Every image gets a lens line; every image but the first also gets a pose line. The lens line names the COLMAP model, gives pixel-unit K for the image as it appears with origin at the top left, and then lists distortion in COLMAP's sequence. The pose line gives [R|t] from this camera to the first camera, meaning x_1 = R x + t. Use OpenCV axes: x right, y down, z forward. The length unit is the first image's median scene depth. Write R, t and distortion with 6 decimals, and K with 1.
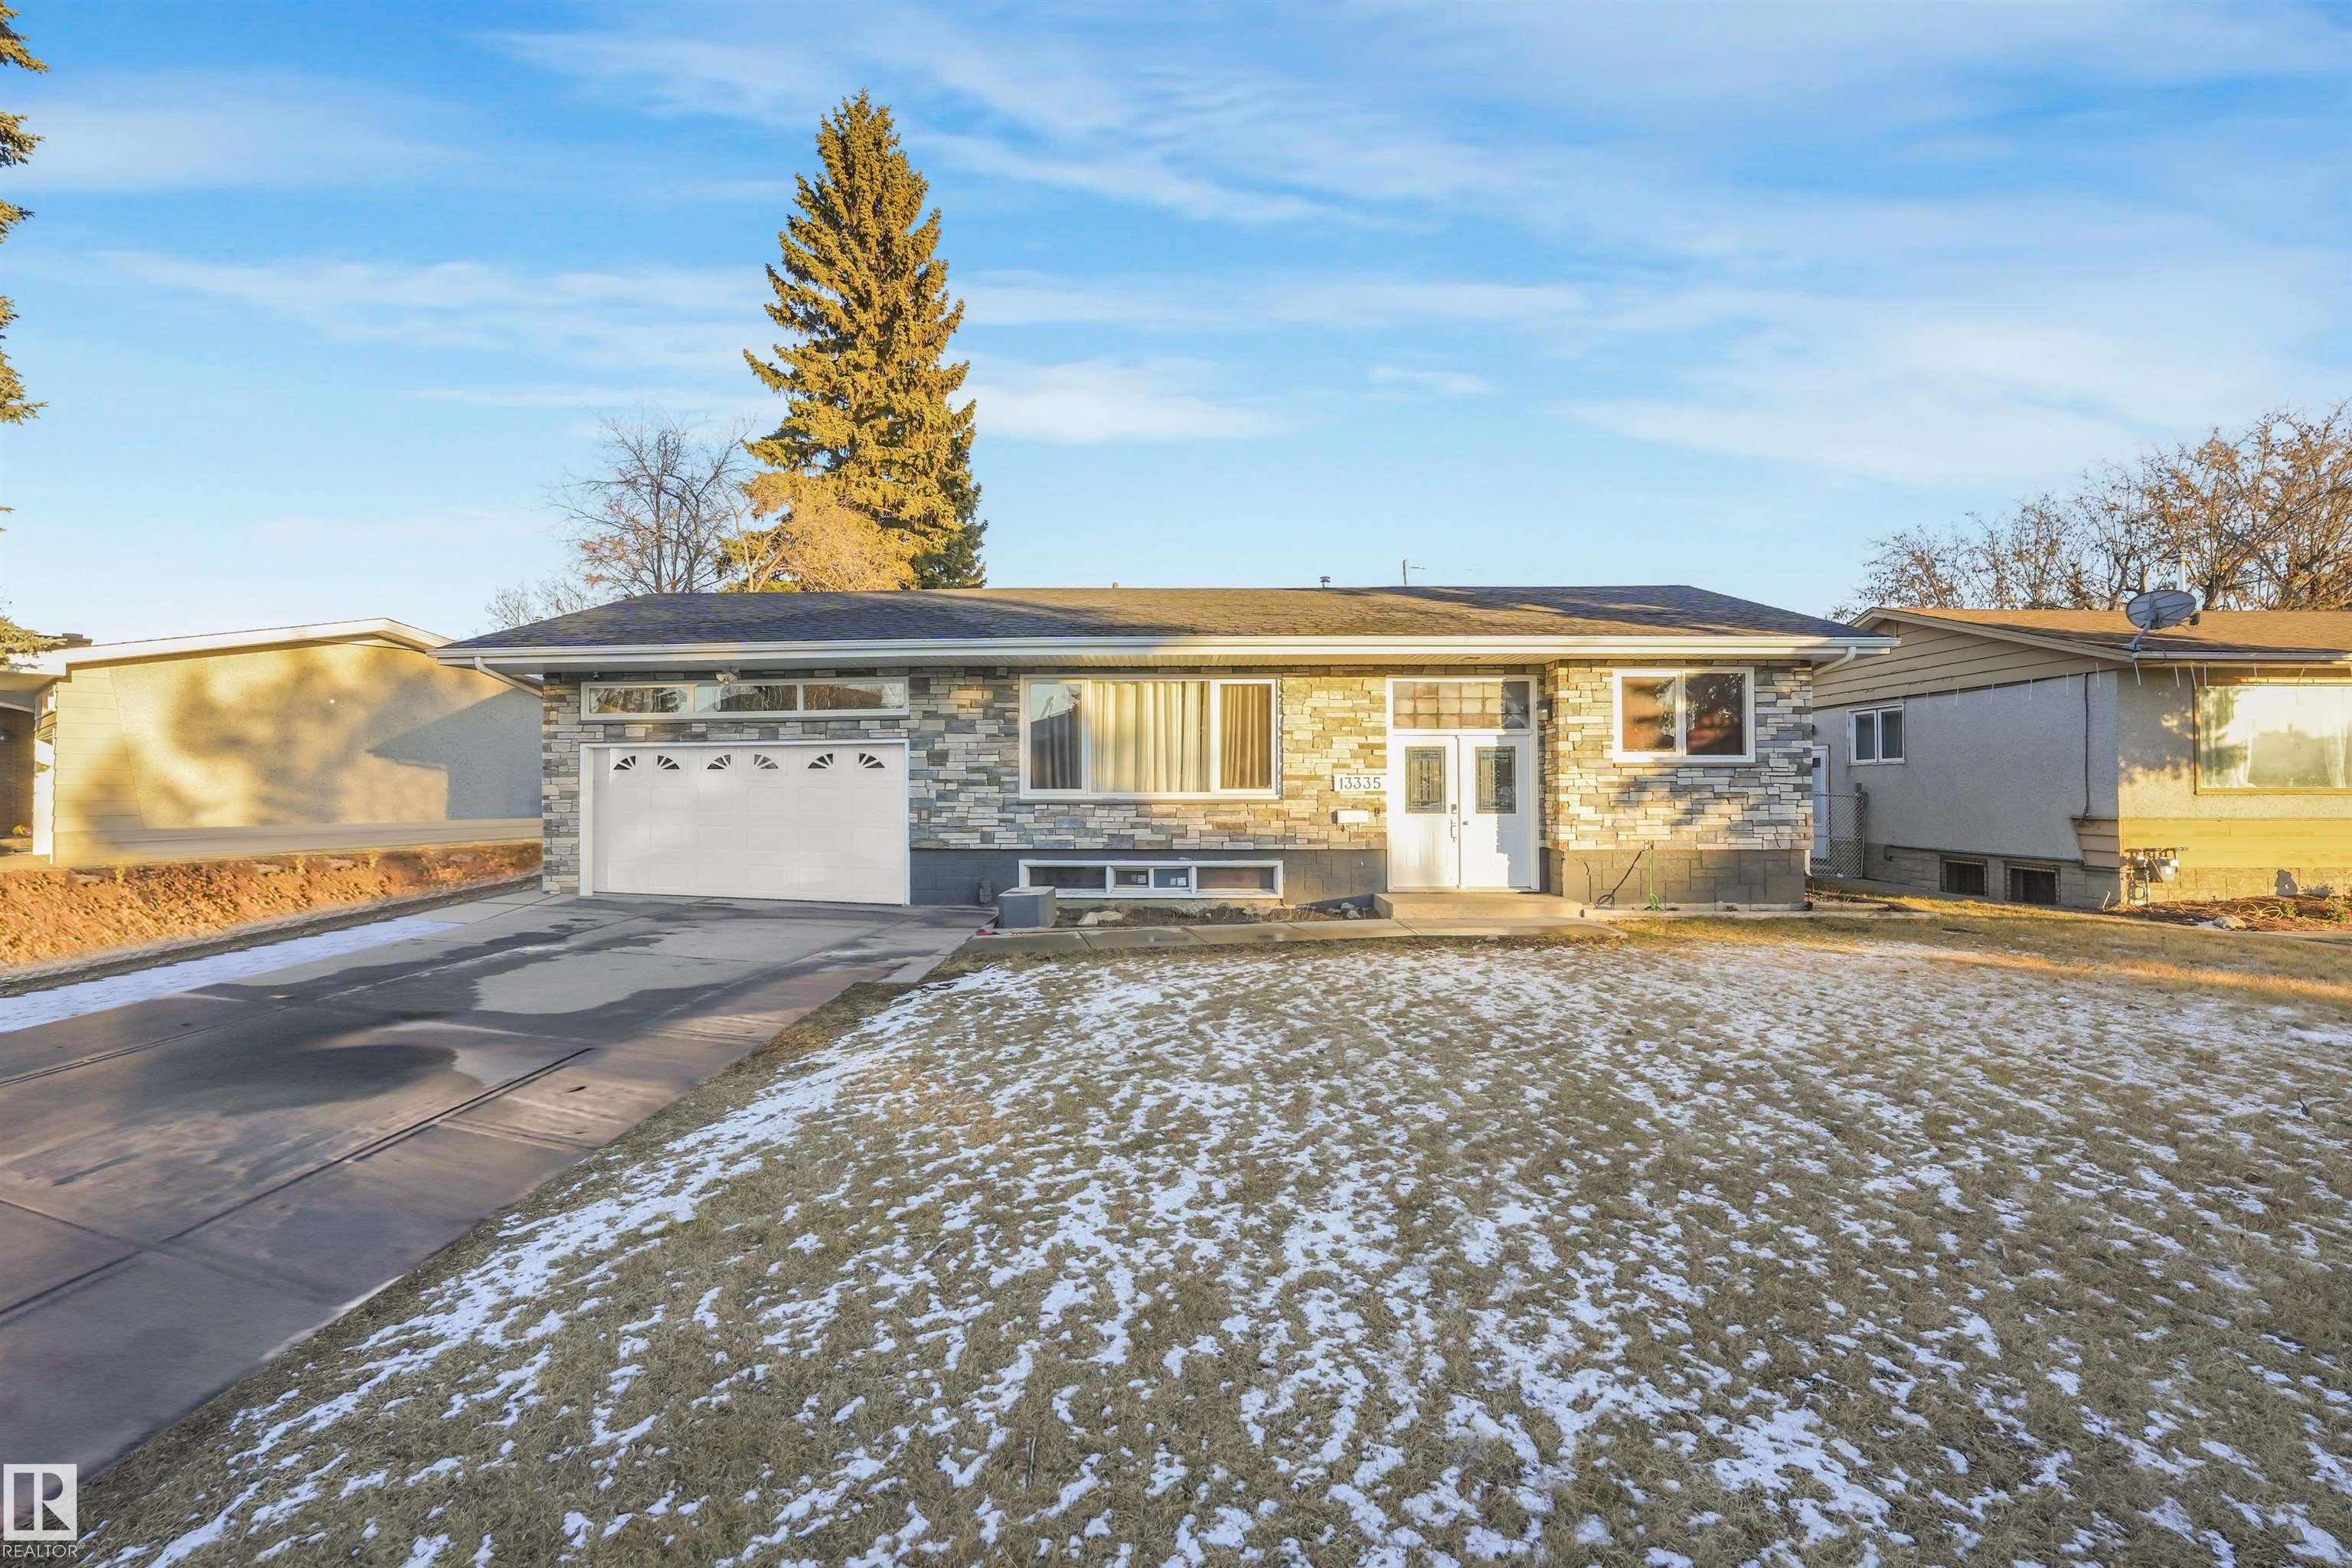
lens RADIAL K [[952.1, 0, 1176.0], [0, 952.1, 784.0], [0, 0, 1]] dist [-0.024074, 0.000248]
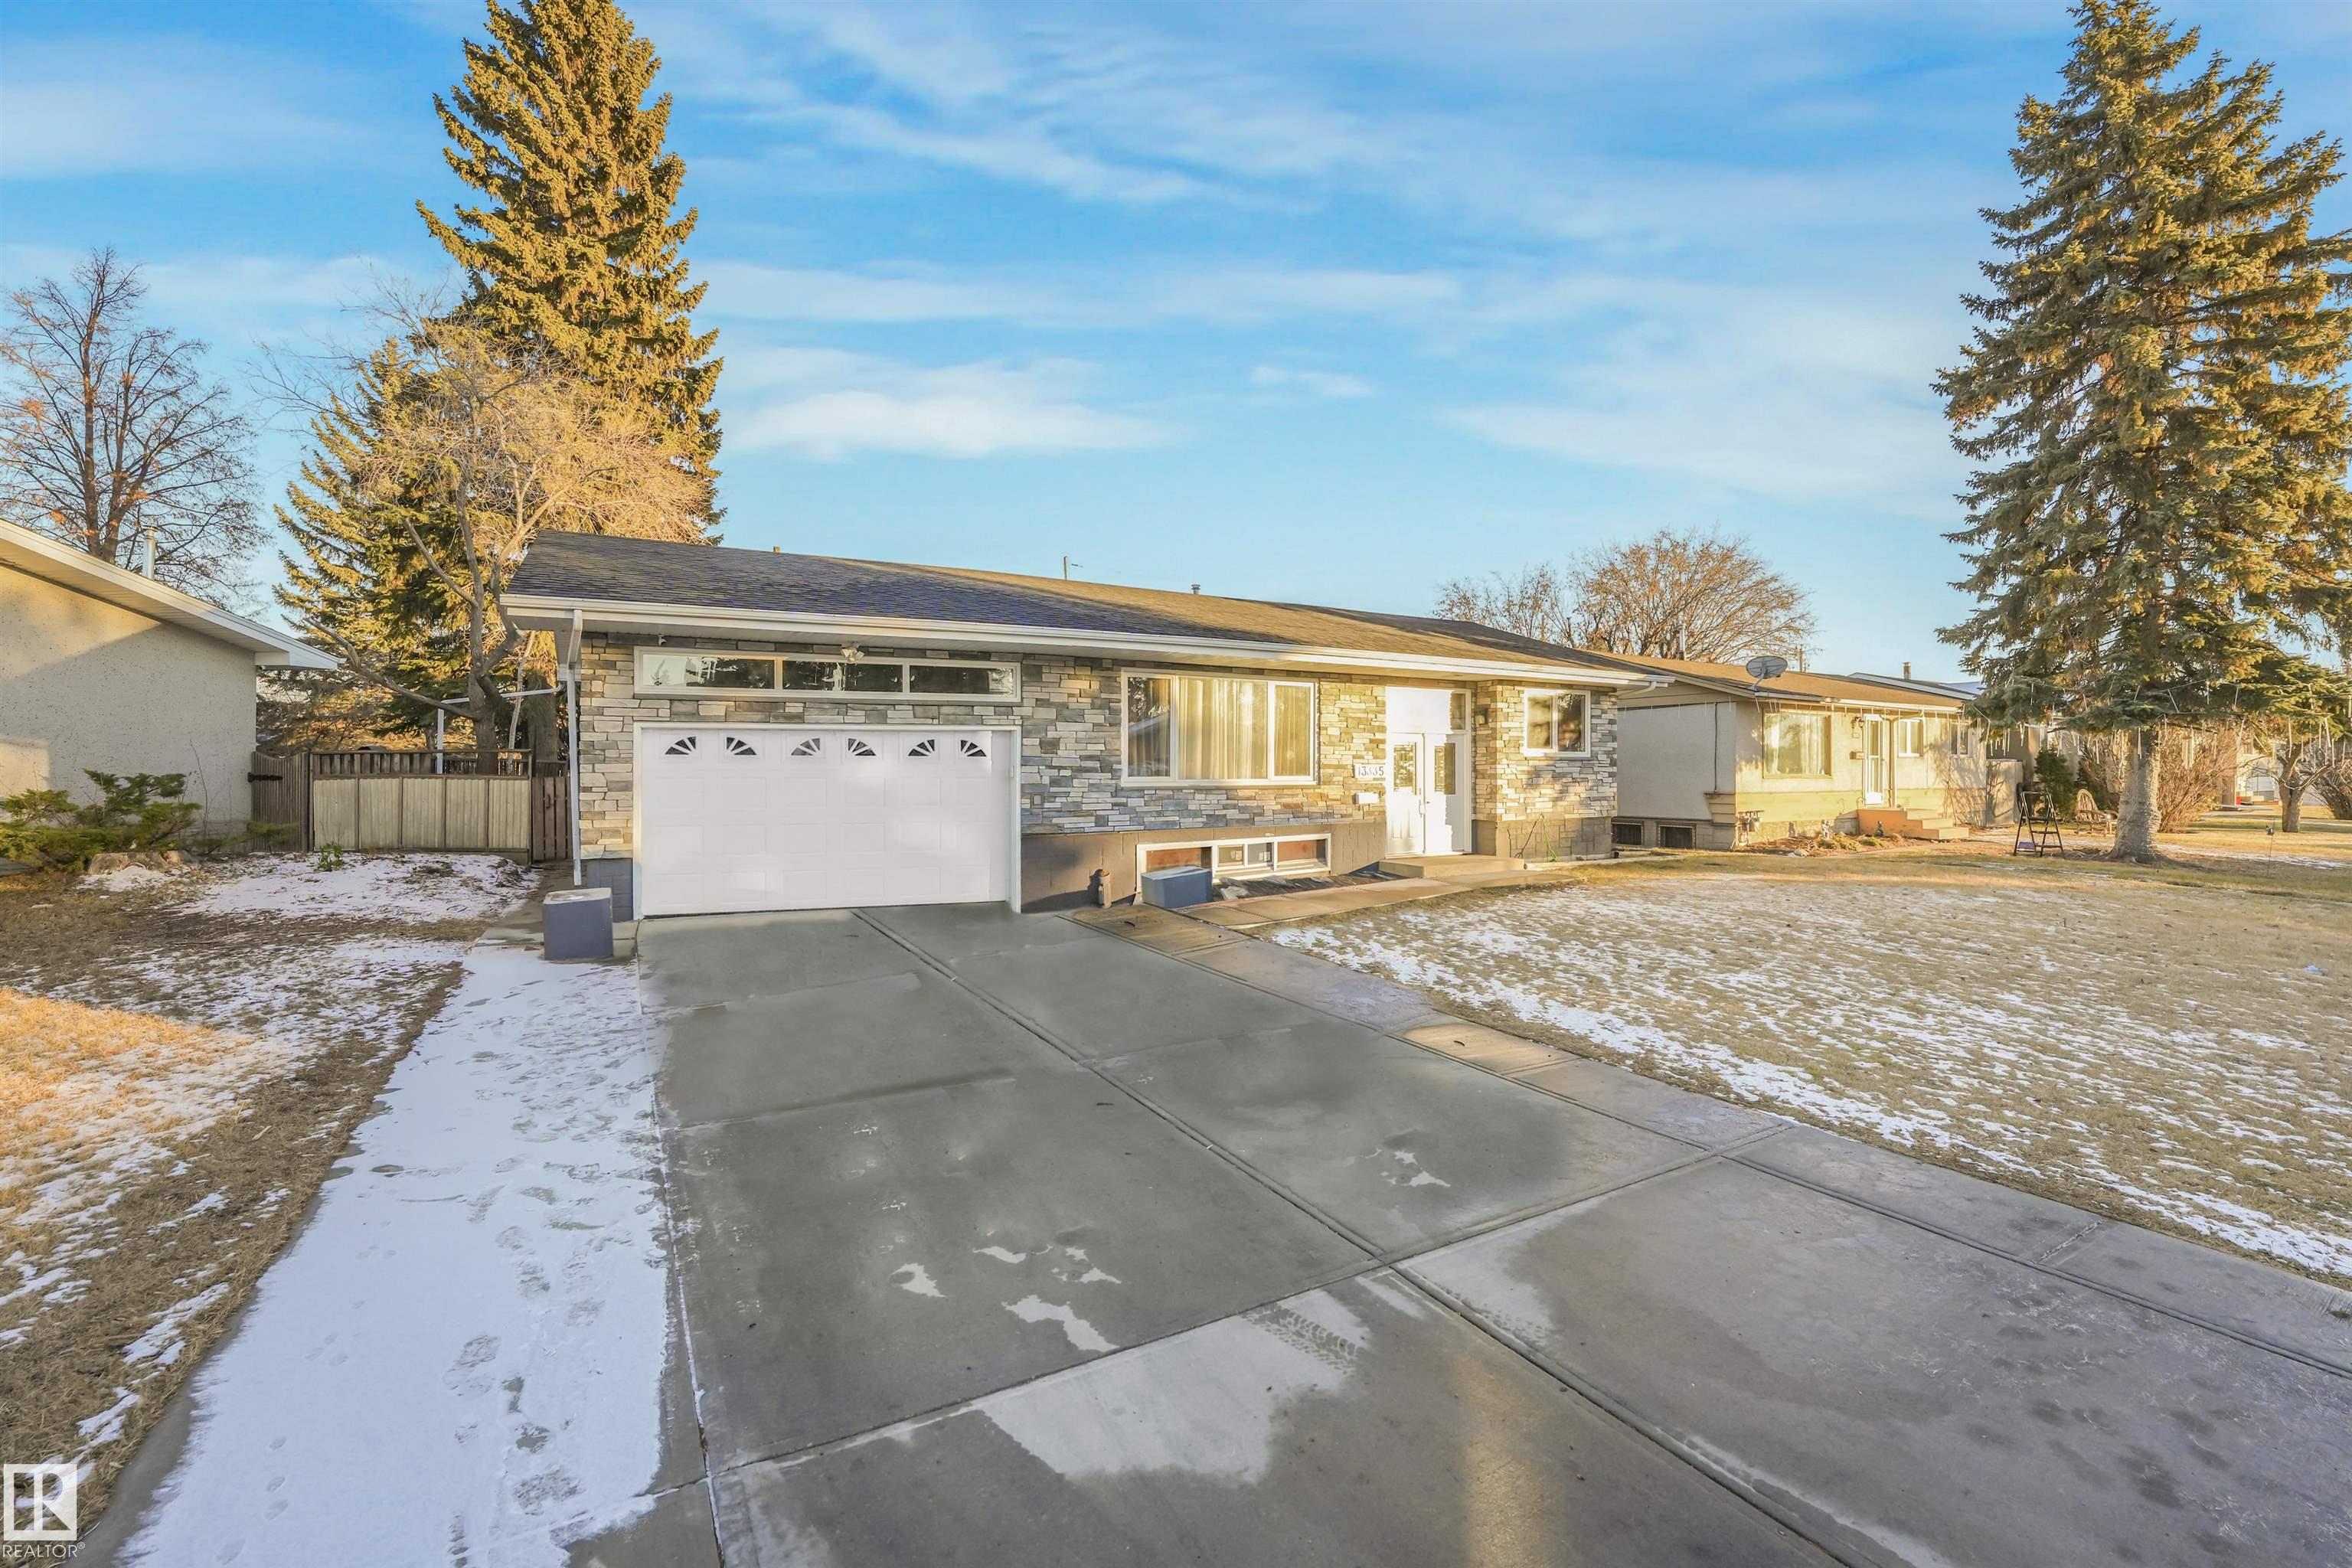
lens RADIAL K [[952.1, 0, 1176.0], [0, 952.1, 784.0], [0, 0, 1]] dist [-0.024074, 0.000248]
pose [[0.862972, -0.006648, 0.505208, -0.645397], [-0.002811, 0.999835, 0.017958, -0.005643], [-0.505244, -0.016917, 0.862811, 0.064576]]
